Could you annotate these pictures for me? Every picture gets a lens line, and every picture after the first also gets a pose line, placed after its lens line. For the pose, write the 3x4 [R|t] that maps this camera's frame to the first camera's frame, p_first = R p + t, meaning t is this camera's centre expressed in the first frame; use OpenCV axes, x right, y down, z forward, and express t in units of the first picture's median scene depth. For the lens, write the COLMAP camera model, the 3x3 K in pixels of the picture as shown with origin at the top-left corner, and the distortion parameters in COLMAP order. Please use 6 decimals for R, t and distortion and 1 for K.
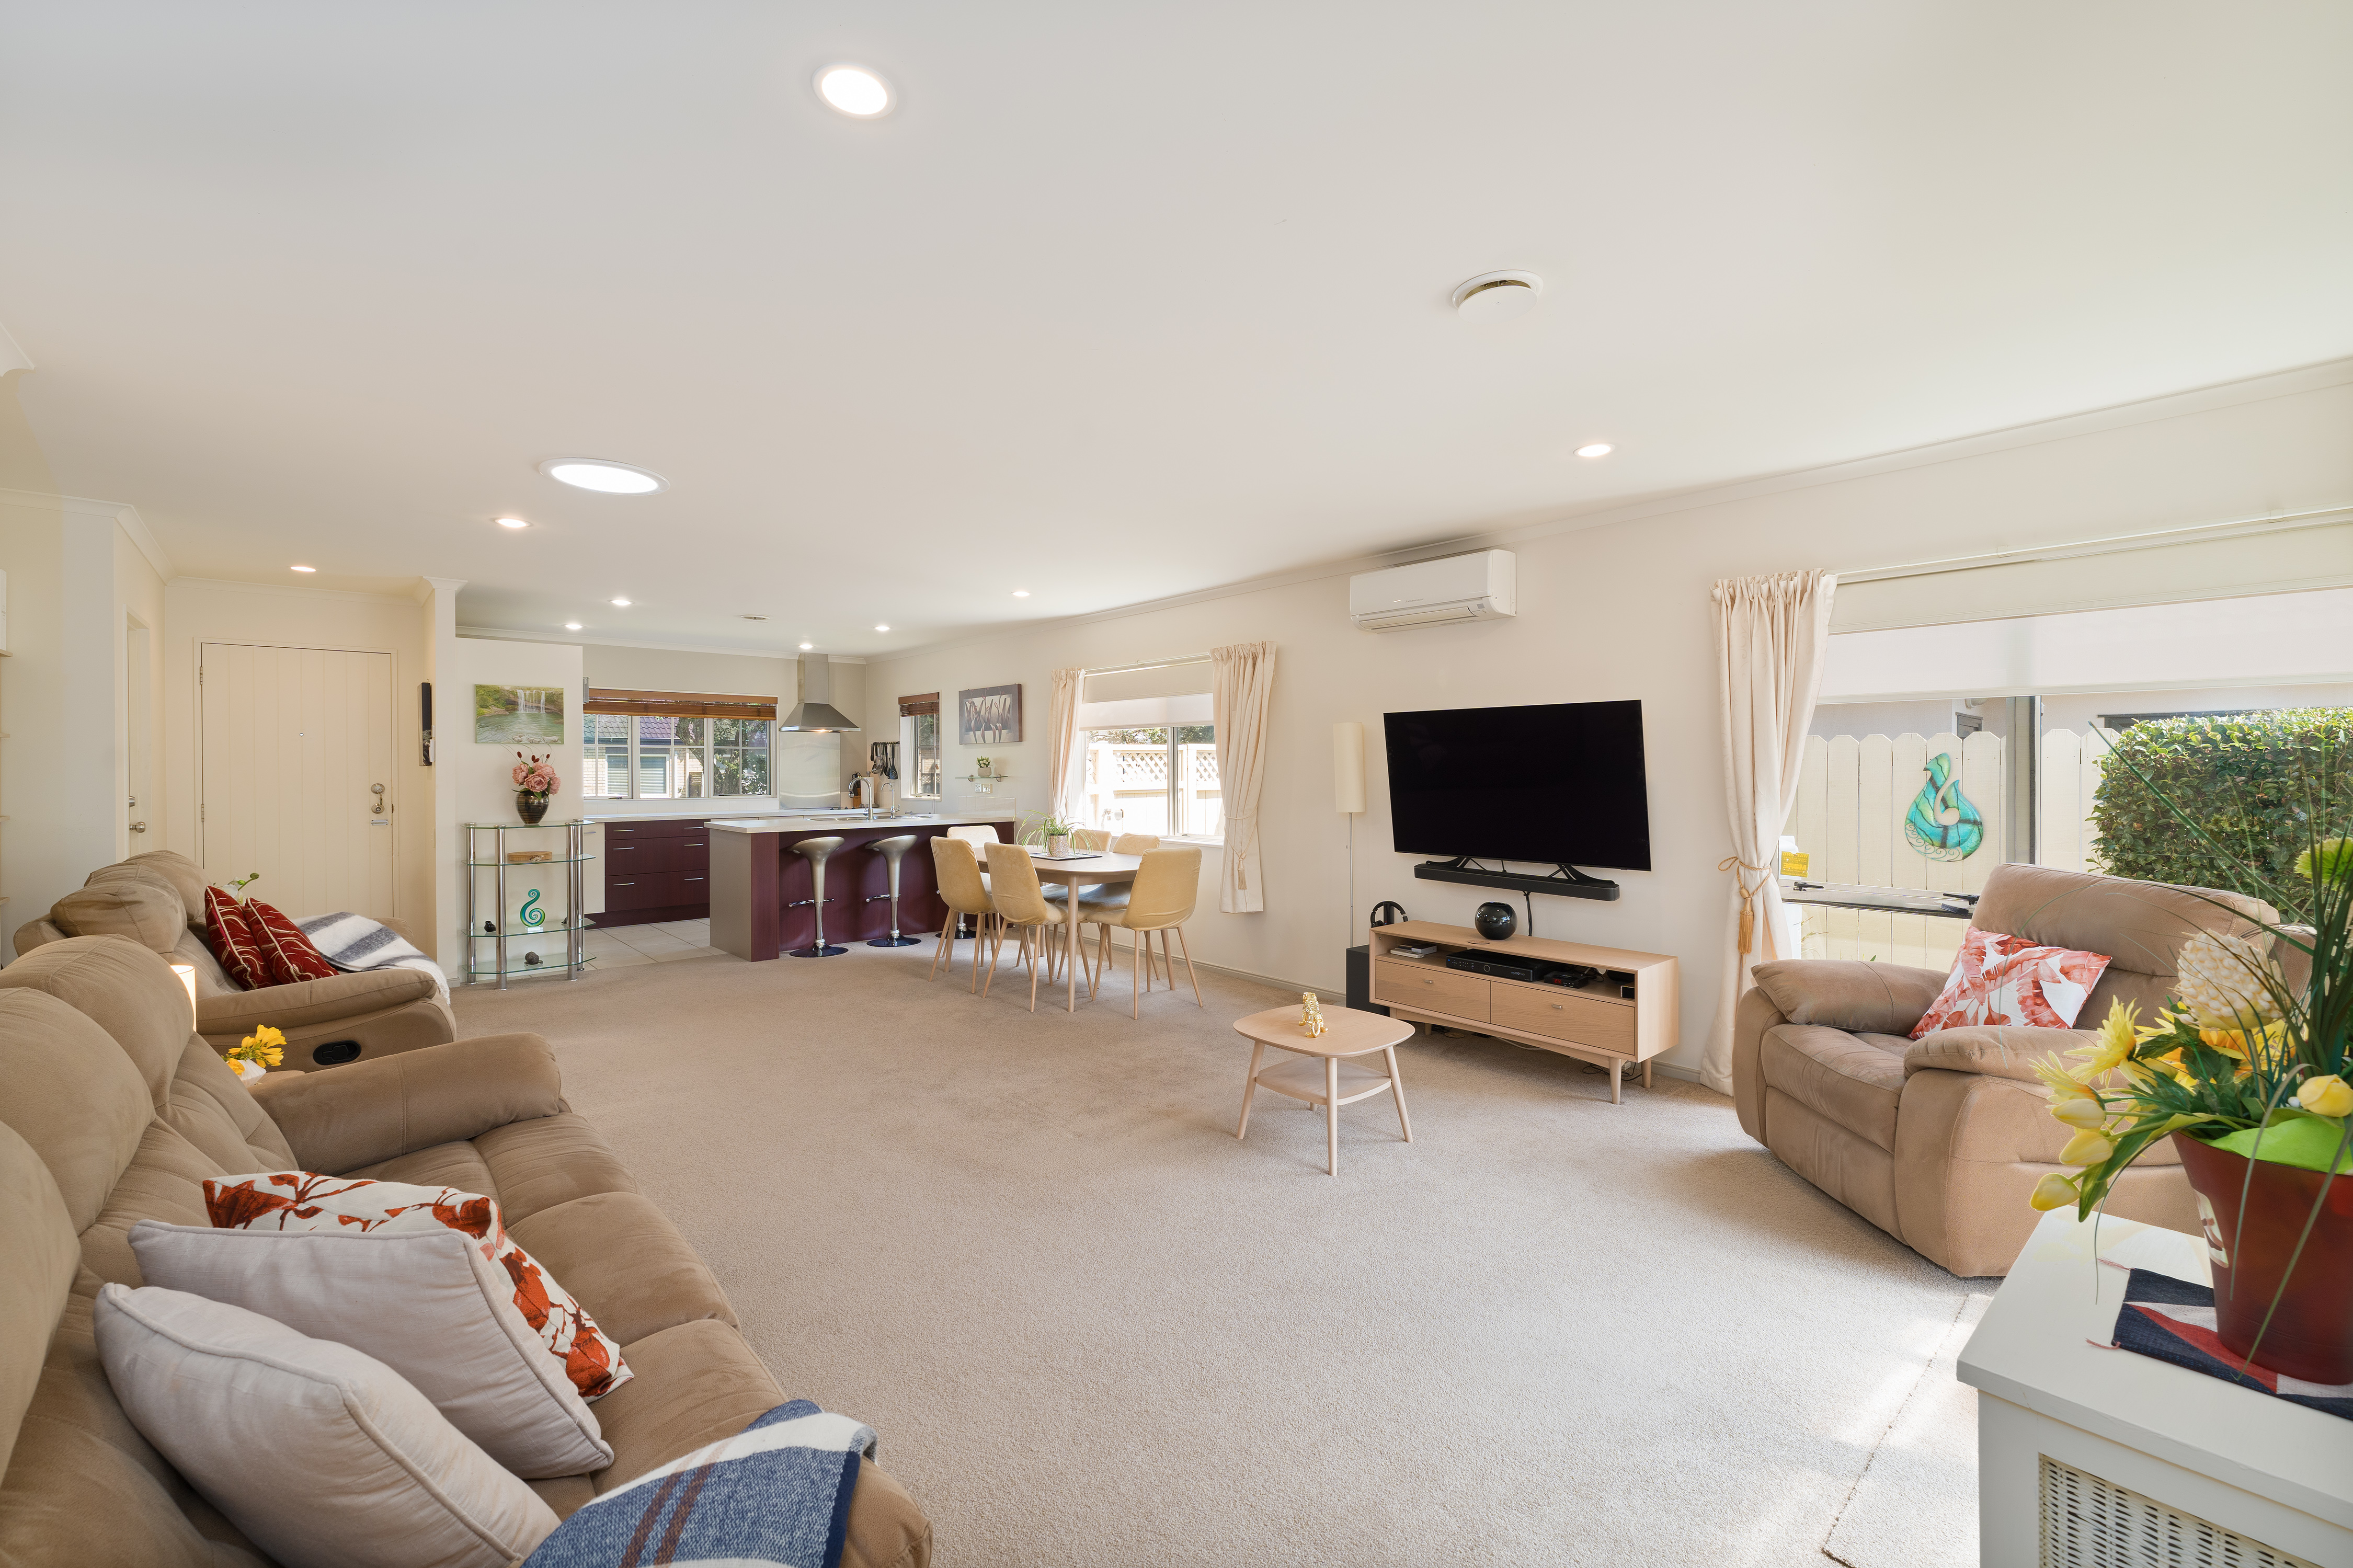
lens RADIAL K [[996.3, 0, 1163.7], [0, 996.3, 769.7], [0, 0, 1]] dist [0.000034, 0.000024]
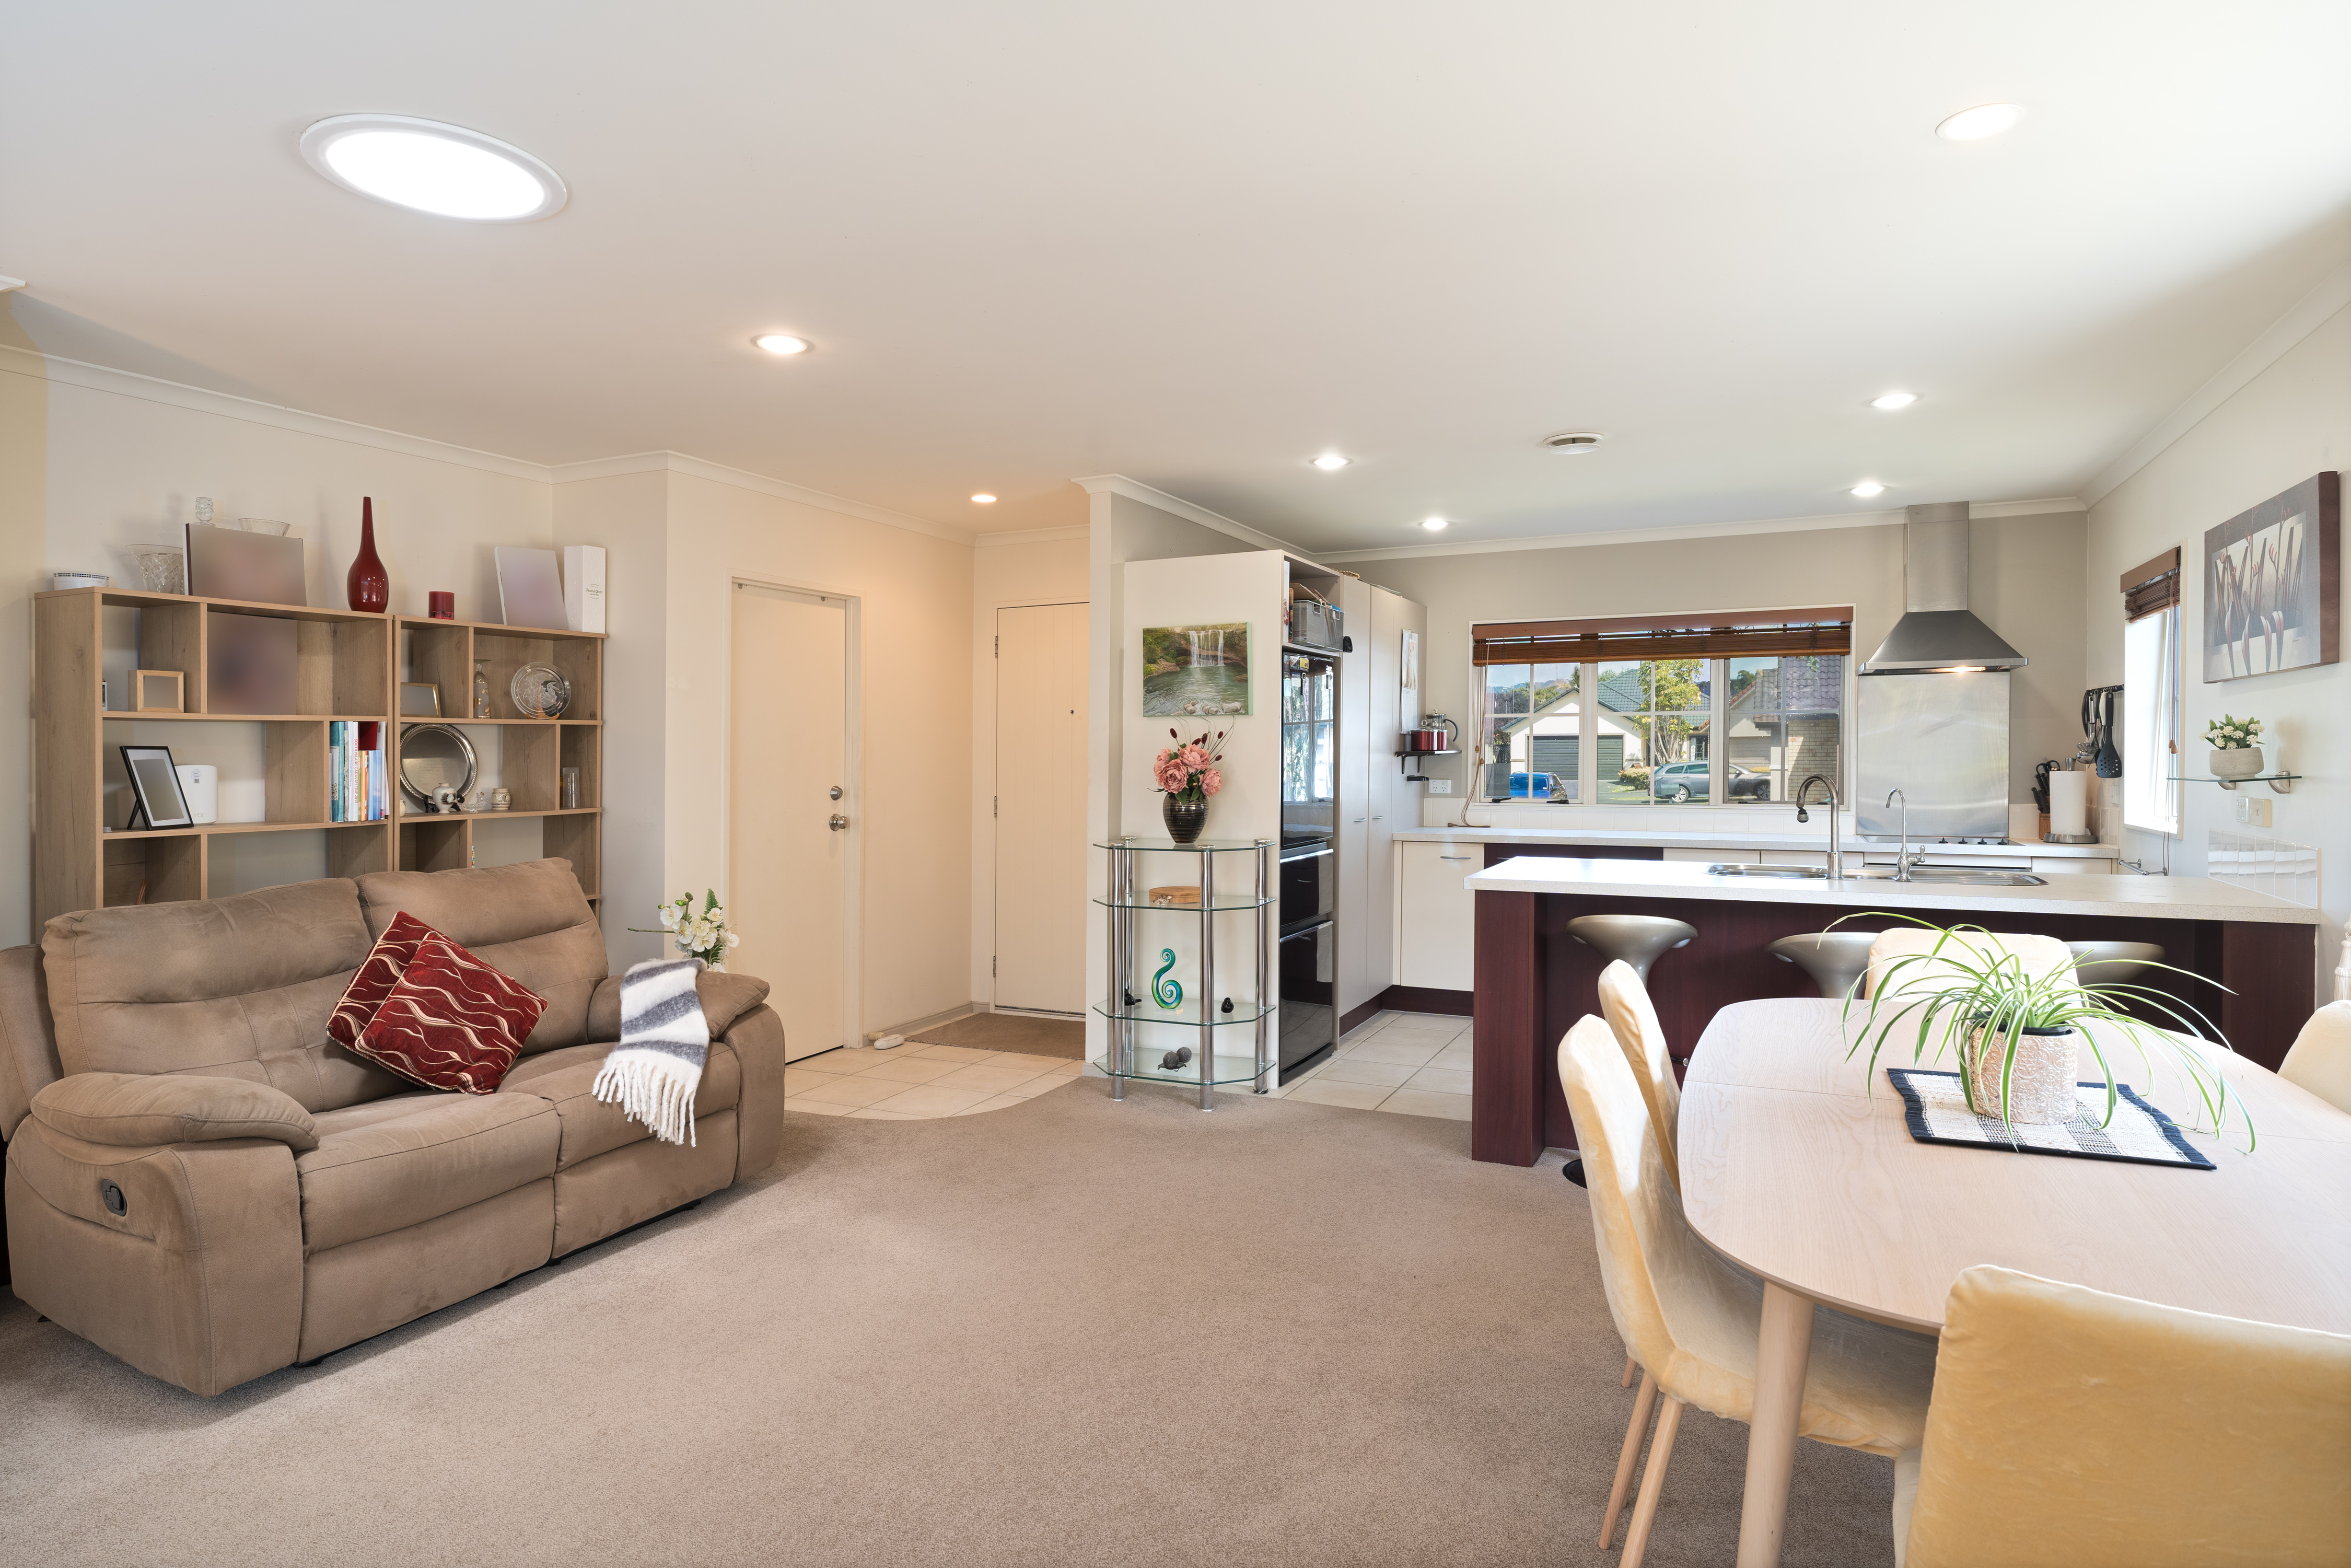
lens RADIAL K [[1246.4, 0, 1167.4], [0, 1246.4, 776.6], [0, 0, 1]] dist [-0.000298, -0.000658]
pose [[0.376694, 0.016908, -0.926183, 0.065610], [0.002910, 0.999807, 0.019435, -0.002218], [0.926333, -0.010016, 0.376572, 0.522765]]
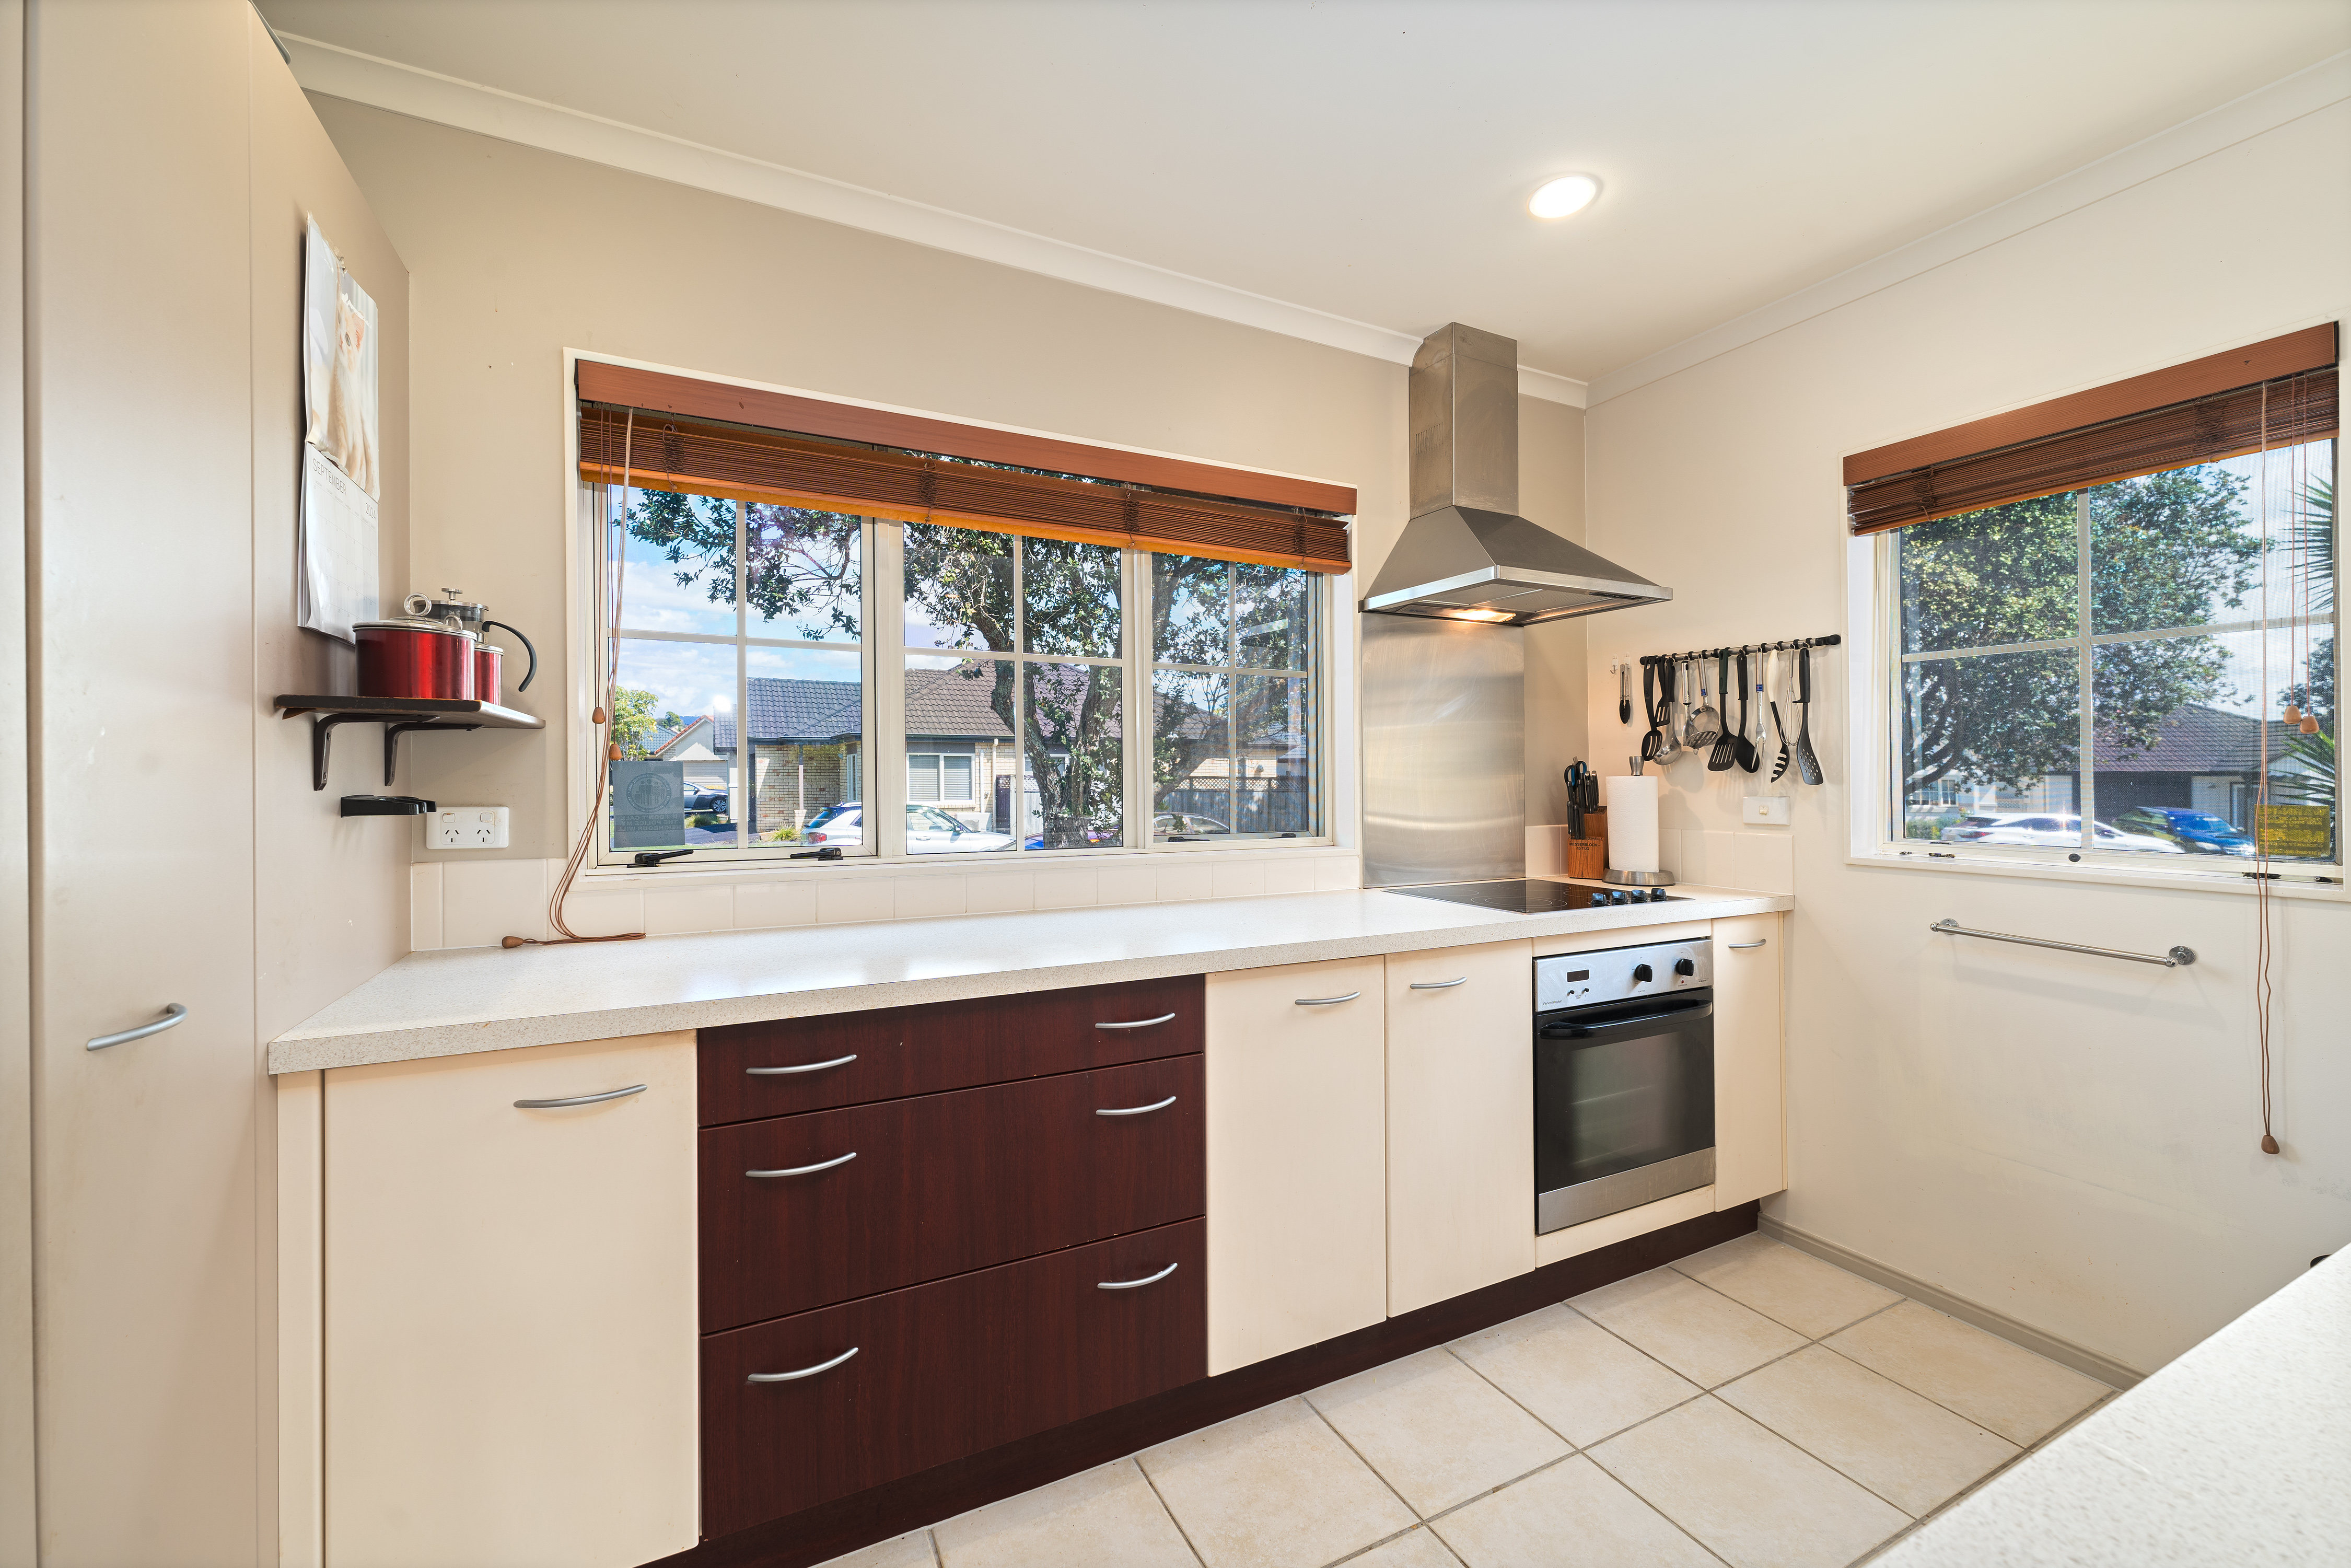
lens RADIAL K [[923.3, 0, 1144.9], [0, 923.3, 800.6], [0, 0, 1]] dist [-0.000634, -0.000163]
pose [[0.963116, 0.010711, -0.268874, -0.429911], [-0.003454, 0.999617, 0.027447, 0.008881], [0.269065, -0.025506, 0.962784, 0.843492]]
